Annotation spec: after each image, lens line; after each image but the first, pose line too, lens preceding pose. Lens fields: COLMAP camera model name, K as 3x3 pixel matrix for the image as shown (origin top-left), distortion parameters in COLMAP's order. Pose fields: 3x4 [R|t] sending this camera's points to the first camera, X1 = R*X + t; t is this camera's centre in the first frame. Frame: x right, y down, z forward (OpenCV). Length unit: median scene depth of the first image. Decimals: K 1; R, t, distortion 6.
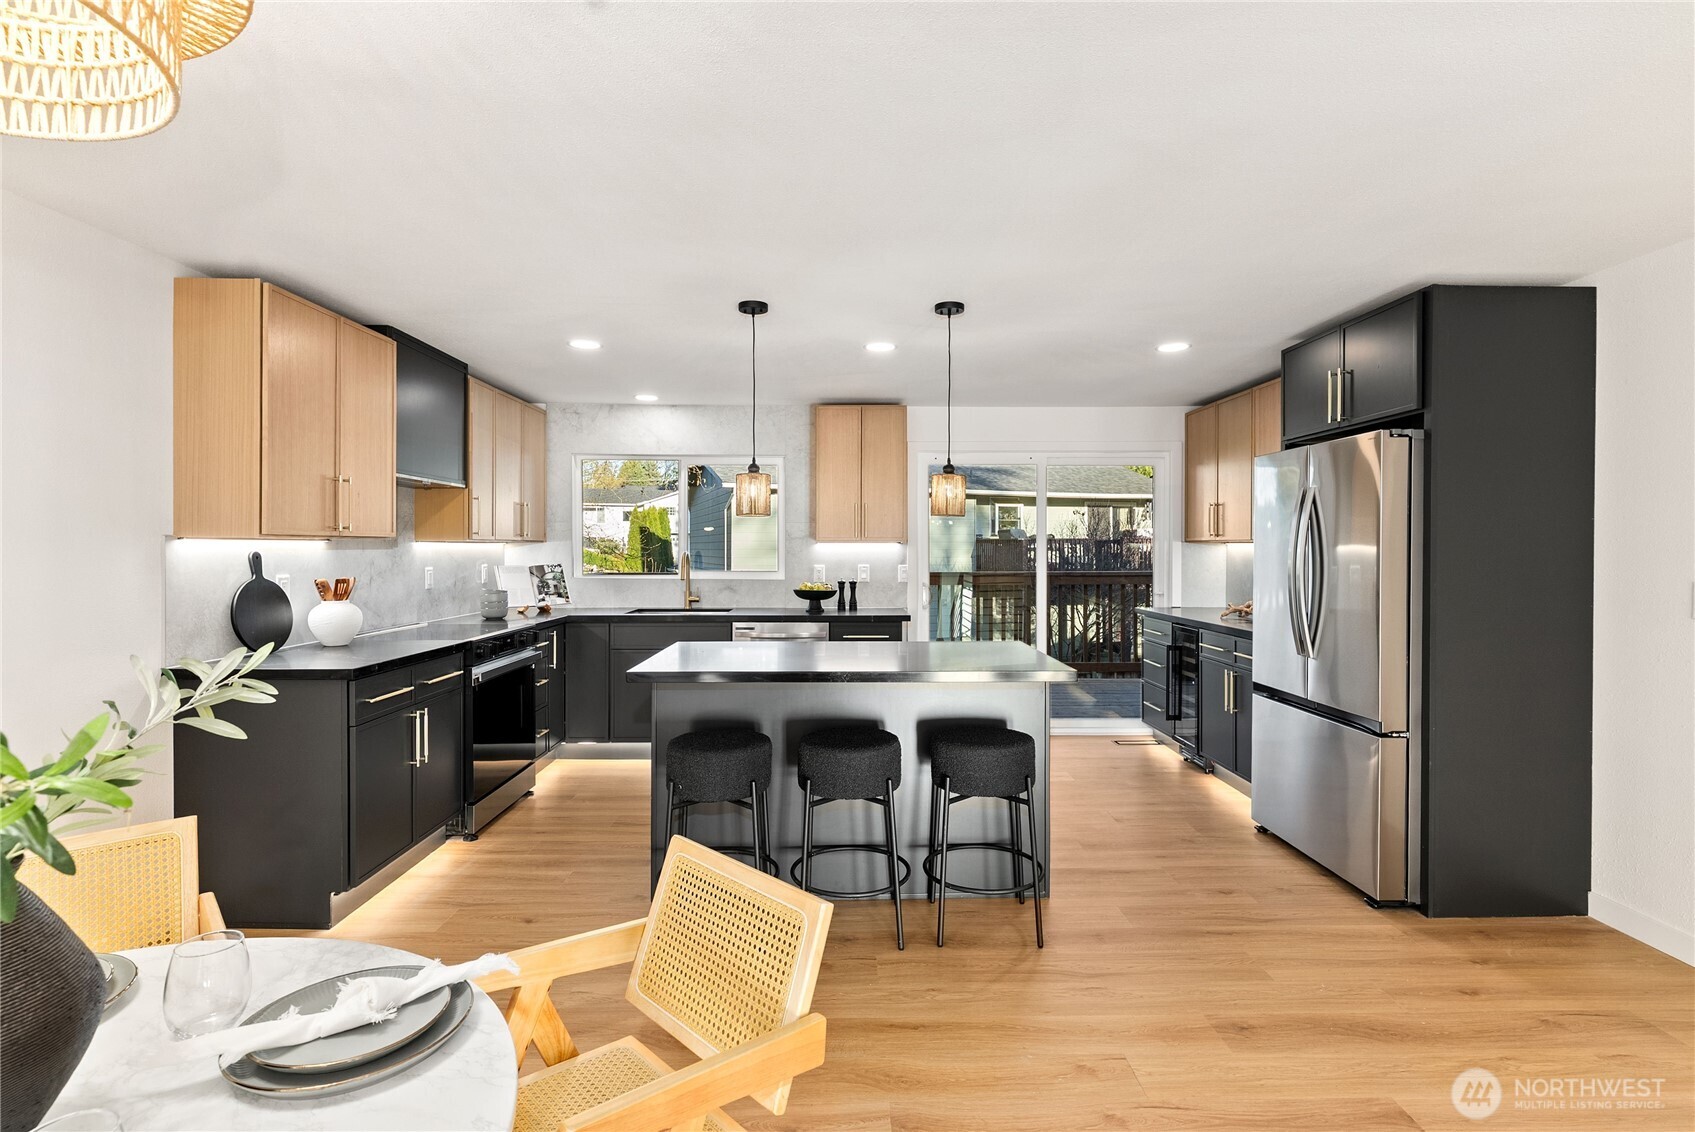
lens RADIAL K [[811.2, 0, 853.5], [0, 811.2, 556.9], [0, 0, 1]] dist [-0.000501, 0.000120]
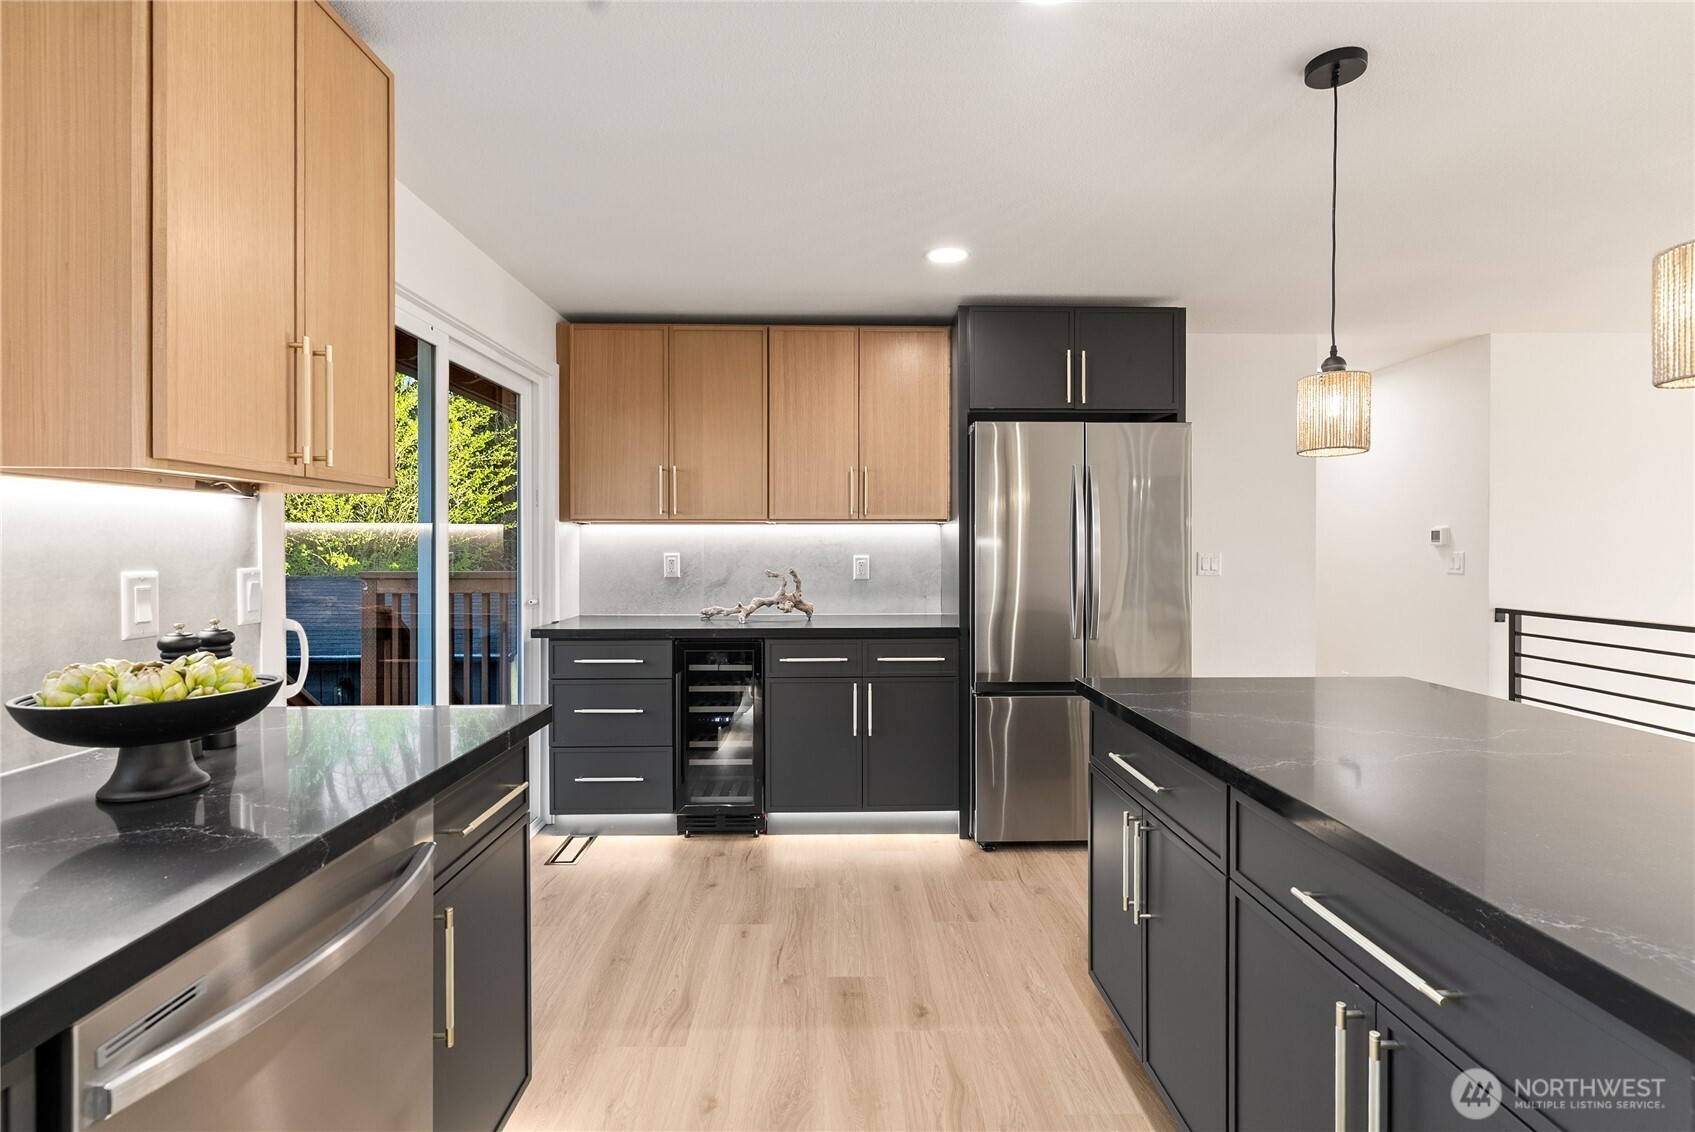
lens RADIAL K [[811.2, 0, 853.5], [0, 811.2, 556.9], [0, 0, 1]] dist [-0.000501, 0.000120]
pose [[-0.009549, -0.014043, 0.999856, -0.261150], [0.011484, 0.999834, 0.014152, 0.004467], [-0.999888, 0.011617, -0.009387, 0.817978]]
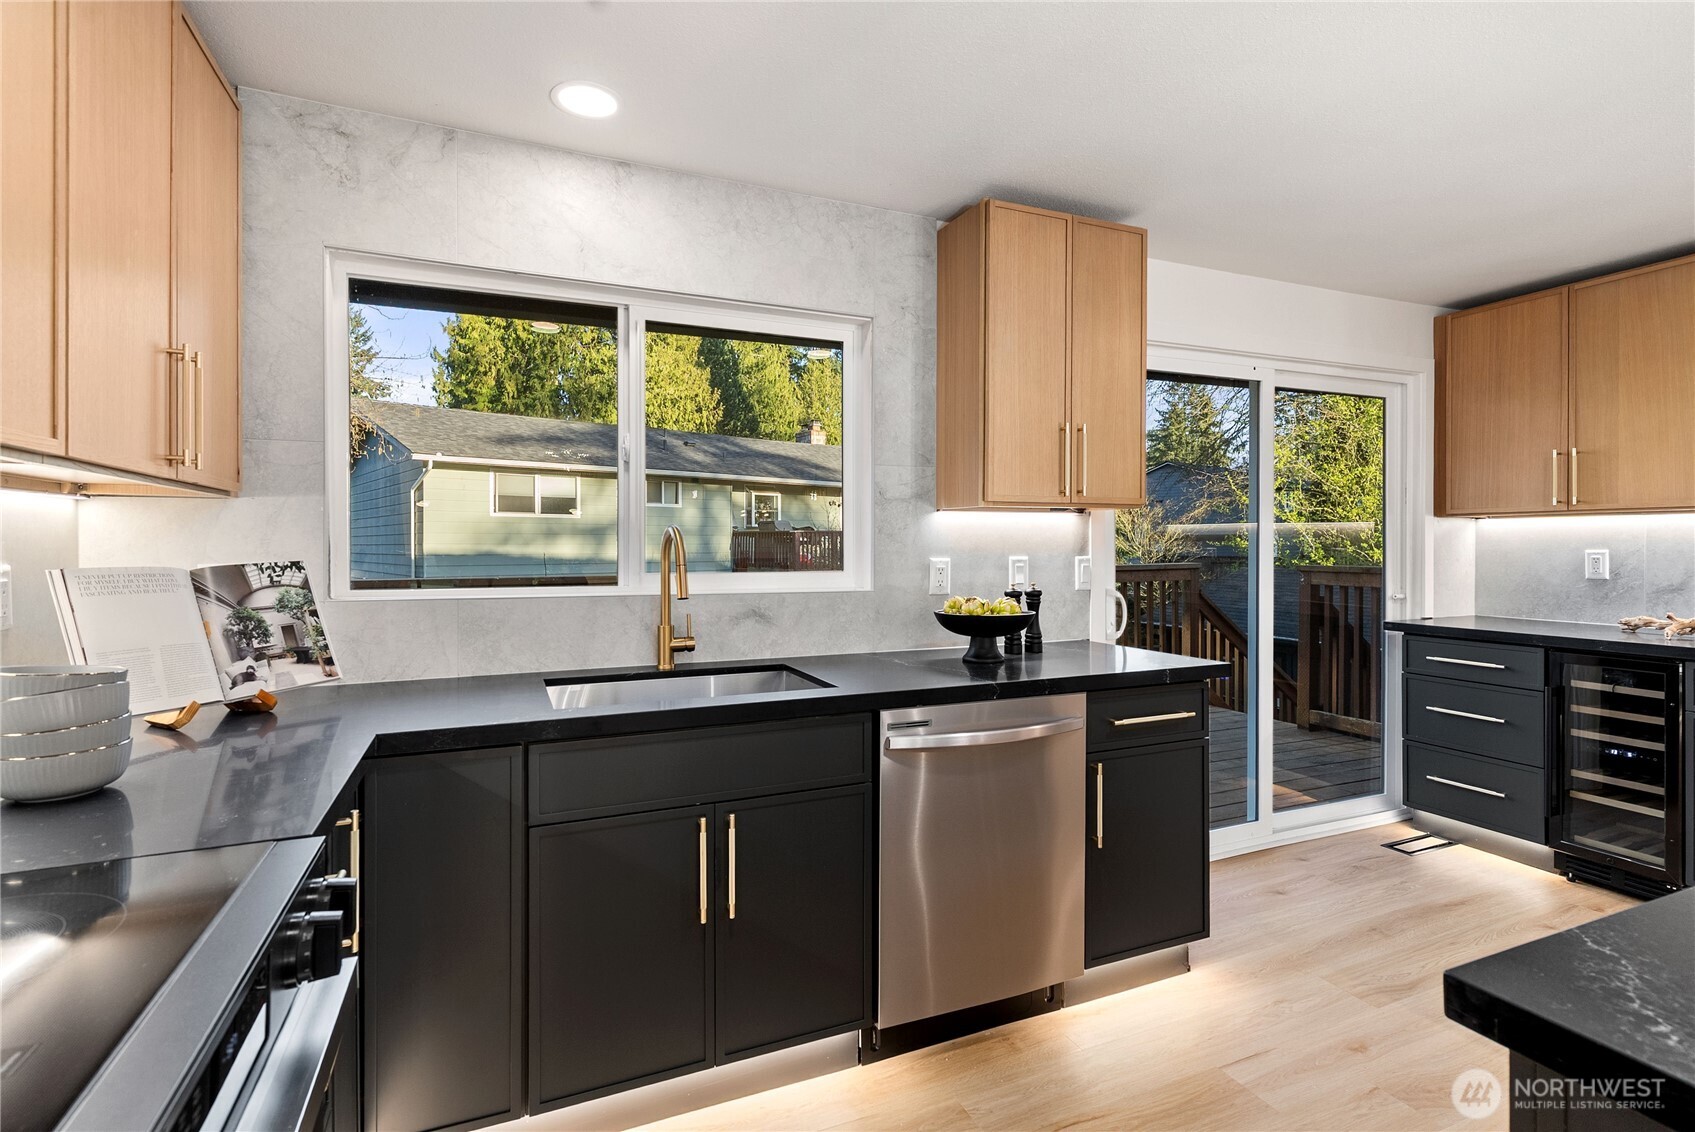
lens RADIAL K [[815.4, 0, 849.2], [0, 815.4, 548.1], [0, 0, 1]] dist [0.001167, -0.000157]
pose [[0.924674, -0.005155, 0.380725, -0.284667], [0.007837, 0.999954, -0.005493, 0.007096], [-0.380679, 0.008063, 0.924672, 0.614854]]
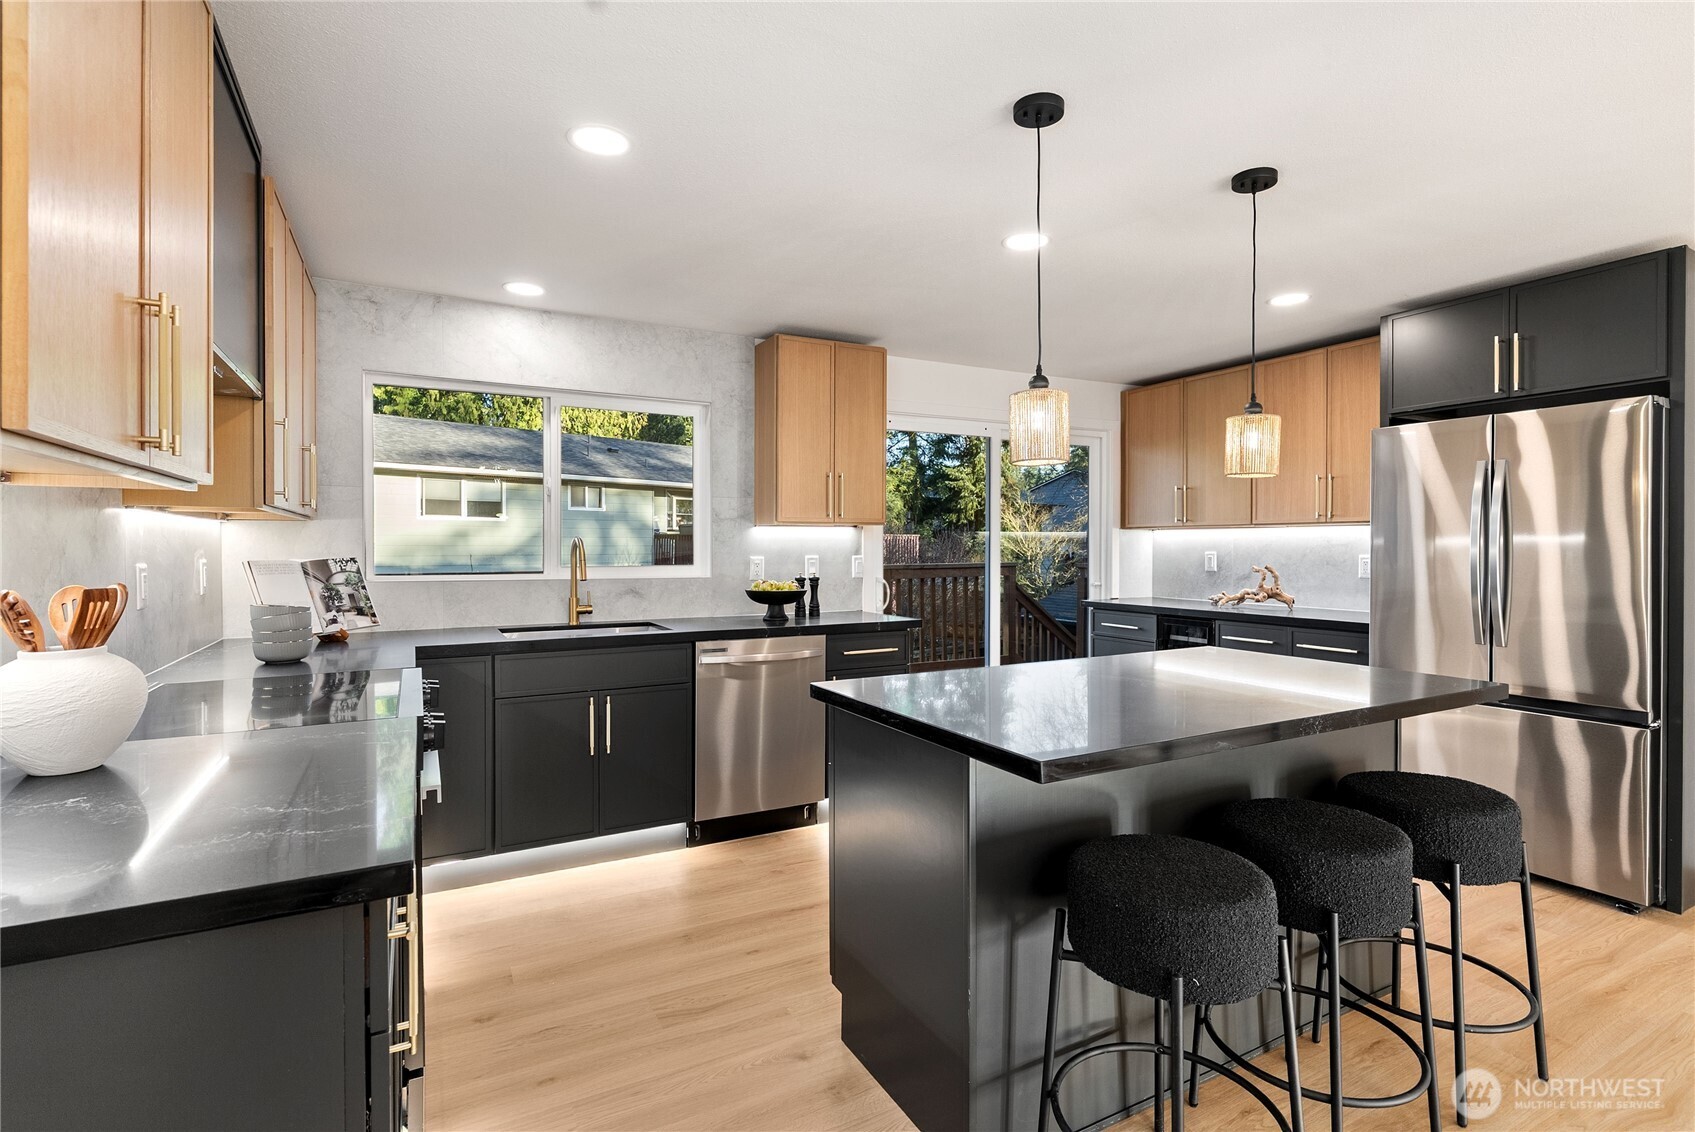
lens RADIAL K [[811.2, 0, 853.5], [0, 811.2, 556.9], [0, 0, 1]] dist [-0.000501, 0.000120]
pose [[0.886891, -0.008440, 0.461902, -0.317968], [0.007526, 0.999964, 0.003823, 0.008829], [-0.461918, 0.000086, 0.886923, 0.330040]]
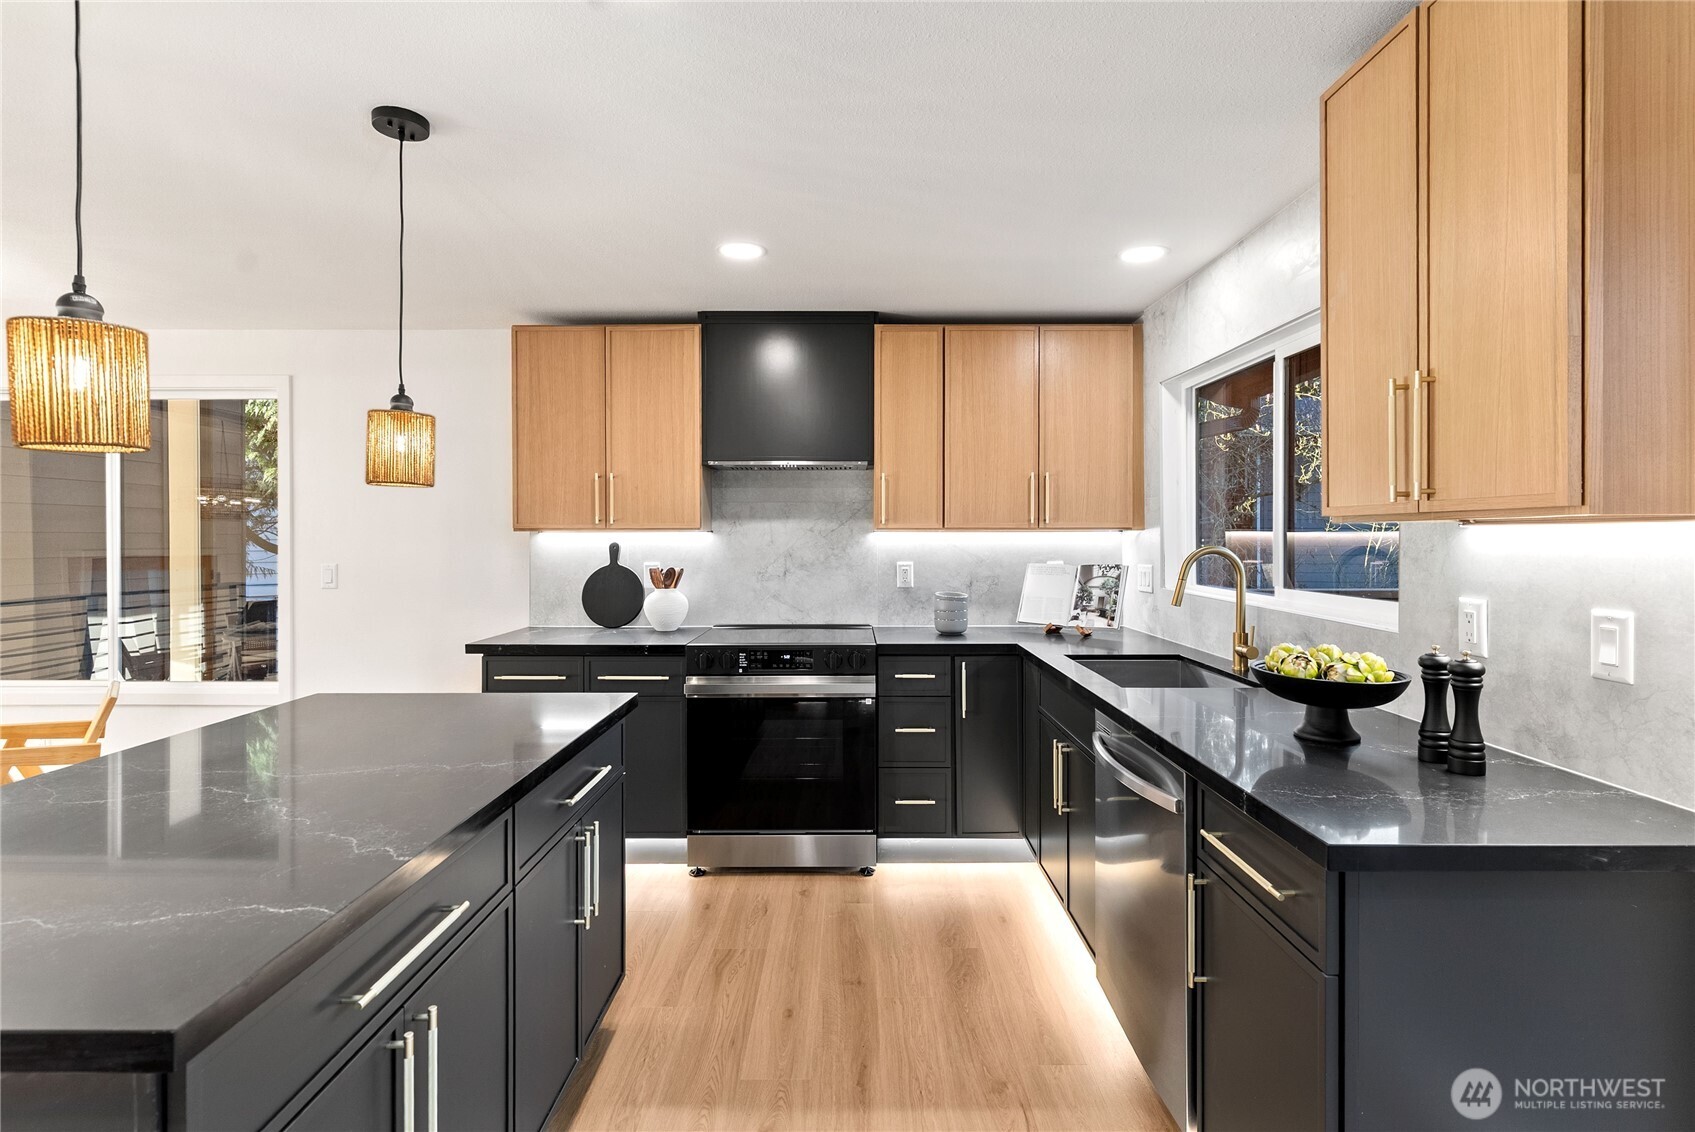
lens RADIAL K [[815.7, 0, 848.1], [0, 815.7, 542.1], [0, 0, 1]] dist [0.001395, 0.000138]
pose [[-0.022548, 0.005650, -0.999730, 0.276766], [-0.010609, 0.999926, 0.005891, -0.010171], [0.999689, 0.010739, -0.022487, 0.817470]]
